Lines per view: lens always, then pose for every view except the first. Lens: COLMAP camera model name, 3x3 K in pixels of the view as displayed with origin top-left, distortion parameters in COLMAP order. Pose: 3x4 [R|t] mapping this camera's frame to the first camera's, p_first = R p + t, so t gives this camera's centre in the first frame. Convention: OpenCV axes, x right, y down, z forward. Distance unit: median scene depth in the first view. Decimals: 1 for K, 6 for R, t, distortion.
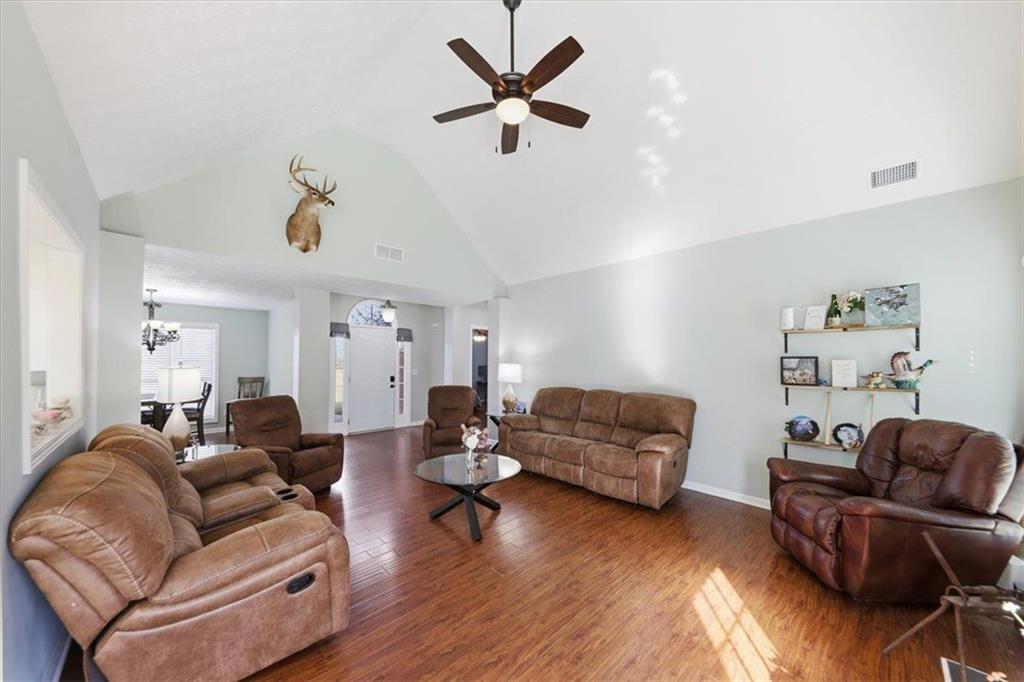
lens RADIAL K [[360.3, 0, 506.2], [0, 360.3, 347.4], [0, 0, 1]] dist [0.000414, 0.000037]
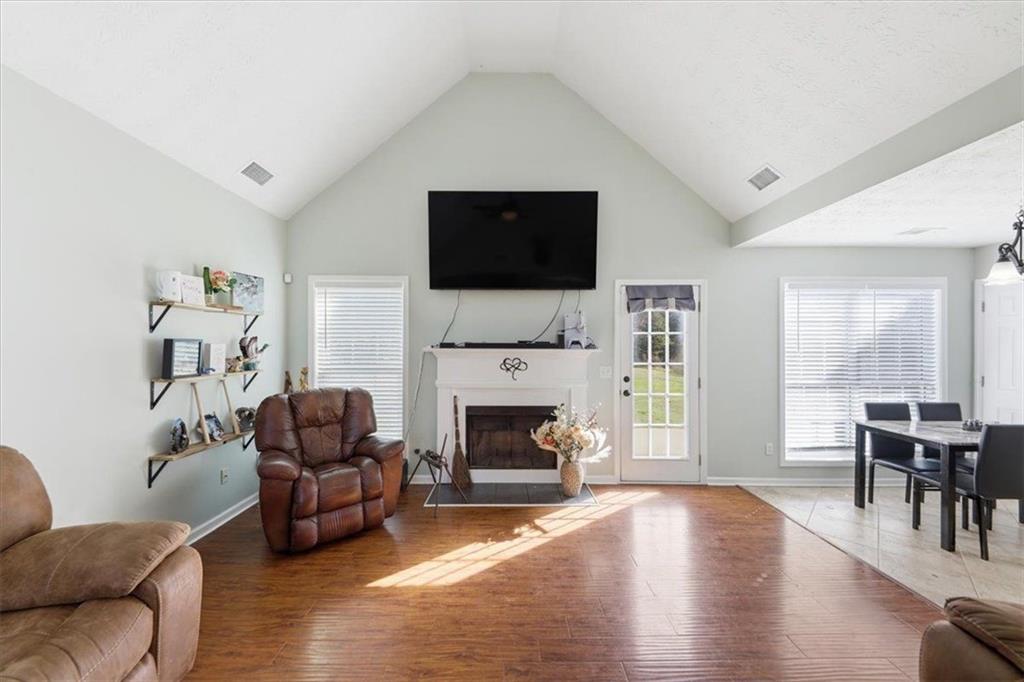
lens RADIAL K [[360.3, 0, 506.2], [0, 360.3, 347.4], [0, 0, 1]] dist [0.000414, 0.000037]
pose [[-0.729557, -0.007293, 0.683881, -0.227508], [-0.024277, 0.999589, -0.015240, 0.045292], [-0.683489, -0.027721, -0.729434, 1.345386]]
